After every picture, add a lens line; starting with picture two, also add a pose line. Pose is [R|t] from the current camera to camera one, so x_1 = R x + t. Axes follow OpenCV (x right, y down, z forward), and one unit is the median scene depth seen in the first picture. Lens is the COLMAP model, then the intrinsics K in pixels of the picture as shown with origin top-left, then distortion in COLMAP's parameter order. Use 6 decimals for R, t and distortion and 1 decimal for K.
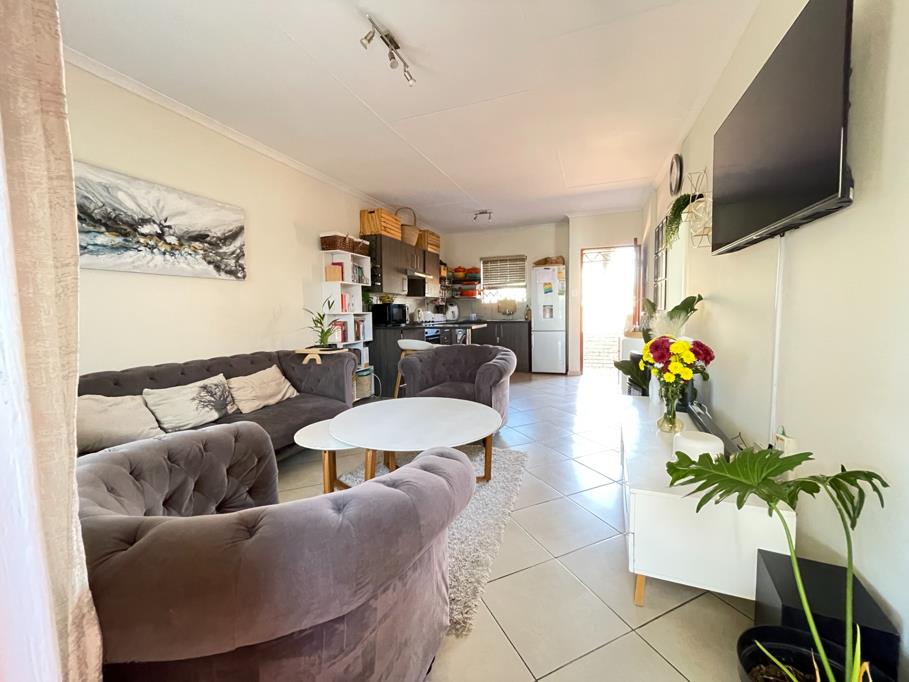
lens RADIAL K [[369.9, 0, 448.0], [0, 369.9, 339.4], [0, 0, 1]] dist [0.002573, -0.000528]
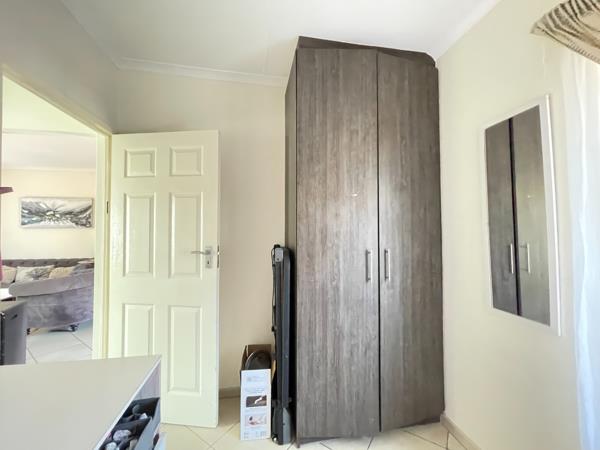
lens RADIAL K [[244.2, 0, 301.0], [0, 244.2, 225.0], [0, 0, 1]] dist [0.002573, -0.000528]
pose [[0.525003, 0.002956, -0.851095, 1.617059], [-0.071492, 0.996613, -0.040639, -0.222893], [0.848092, 0.082182, 0.523436, 1.410741]]
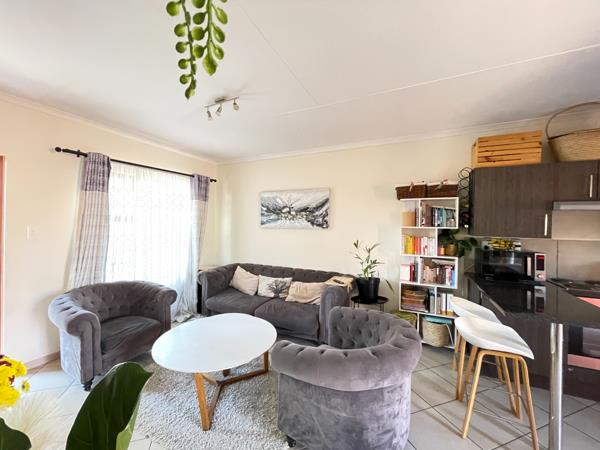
lens RADIAL K [[244.2, 0, 300.5], [0, 244.2, 223.8], [0, 0, 1]] dist [0.002573, -0.000528]
pose [[-0.075854, 0.015862, -0.996993, 0.640599], [-0.083931, 0.996223, 0.022235, -0.210858], [0.993580, 0.085365, -0.074236, 1.017337]]
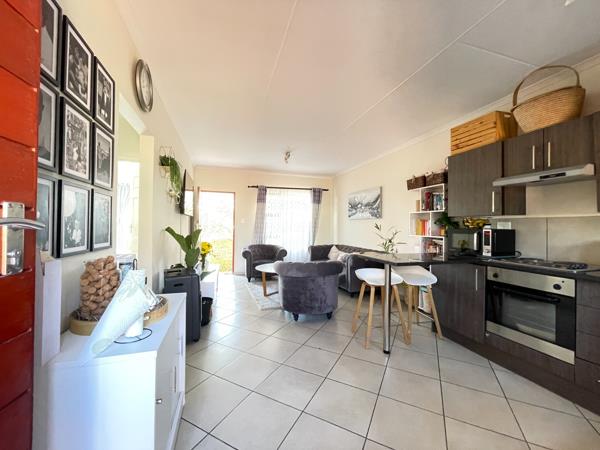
lens RADIAL K [[244.2, 0, 295.8], [0, 244.2, 222.2], [0, 0, 1]] dist [0.002573, -0.000528]
pose [[-0.787718, -0.000851, -0.616036, 0.813775], [-0.042110, 0.997734, 0.052468, -0.203099], [0.614595, 0.067271, -0.785969, 1.972066]]
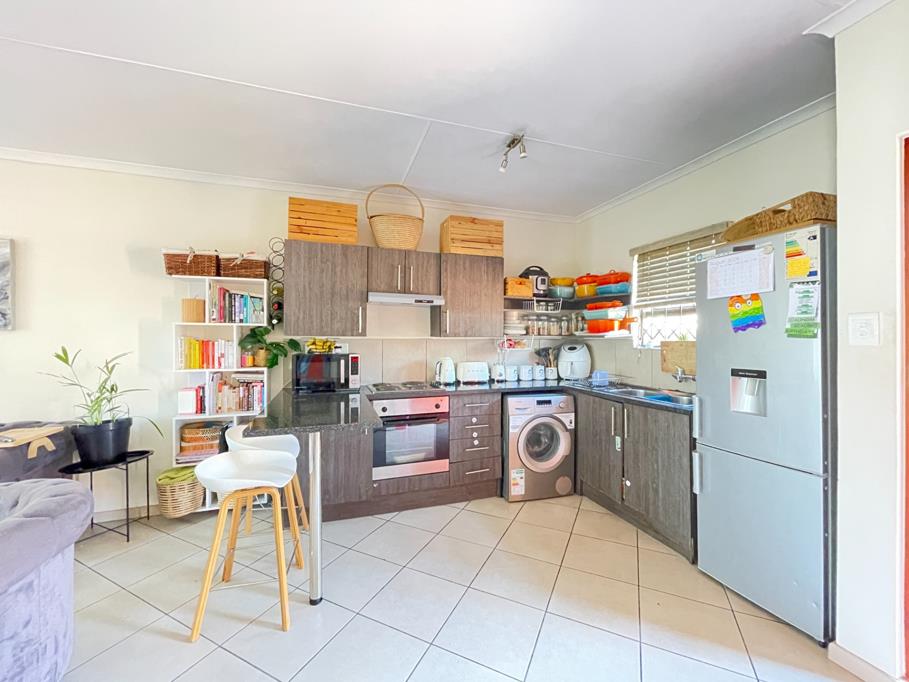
lens RADIAL K [[369.9, 0, 452.8], [0, 369.9, 338.9], [0, 0, 1]] dist [0.002573, -0.000528]
pose [[0.641522, 0.019527, -0.766856, 0.713025], [-0.067812, 0.997206, -0.031336, -0.190711], [0.764102, 0.072105, 0.641054, 1.299105]]
